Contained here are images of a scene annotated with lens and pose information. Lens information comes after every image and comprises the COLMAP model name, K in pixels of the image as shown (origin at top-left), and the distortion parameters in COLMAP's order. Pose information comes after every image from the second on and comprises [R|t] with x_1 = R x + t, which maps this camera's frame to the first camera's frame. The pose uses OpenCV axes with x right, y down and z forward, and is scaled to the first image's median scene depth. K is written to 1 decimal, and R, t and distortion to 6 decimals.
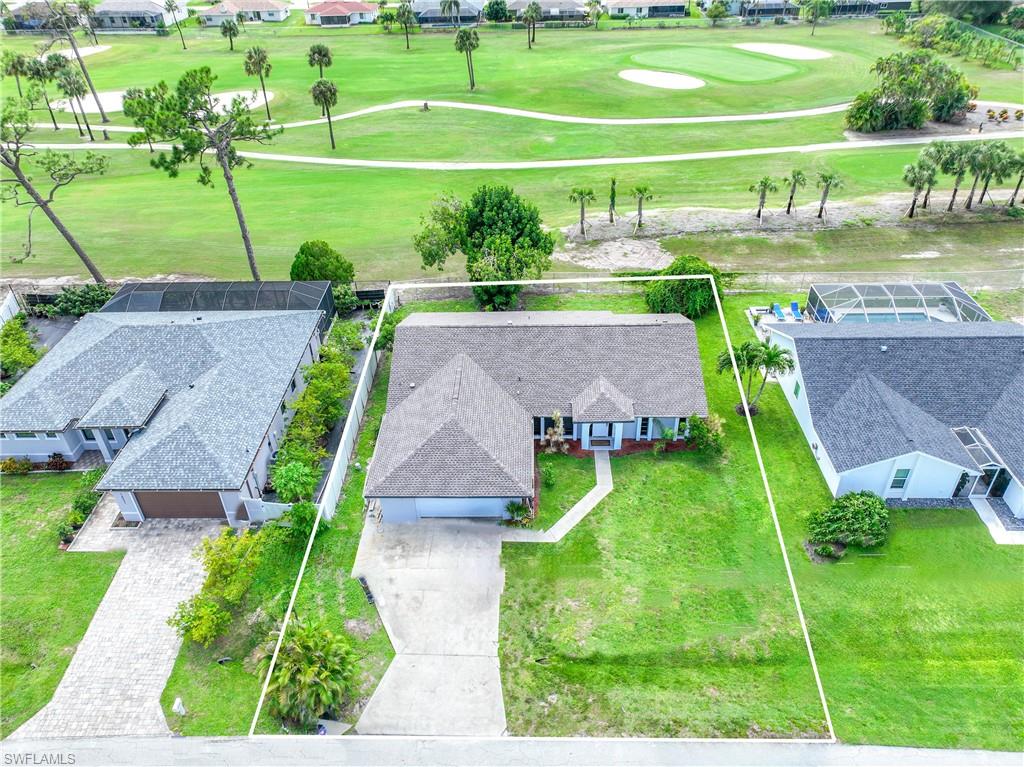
lens RADIAL K [[719.8, 0, 512.0], [0, 719.8, 383.5], [0, 0, 1]] dist [-0.004281, 0.022904]
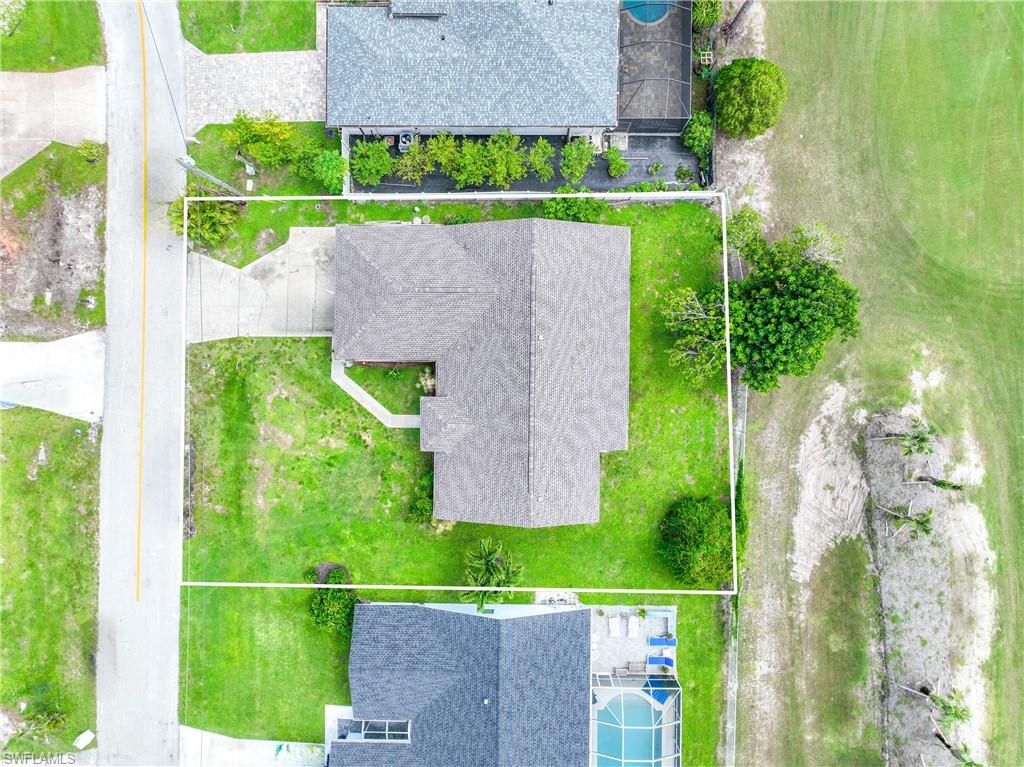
lens RADIAL K [[705.5, 0, 512.0], [0, 705.5, 383.5], [0, 0, 1]] dist [-0.002697, 0.000429]
pose [[0.013693, 0.999591, 0.025100, 0.045887], [-0.581136, -0.012472, 0.813711, -1.076639], [0.813691, -0.025729, 0.580728, 0.555604]]
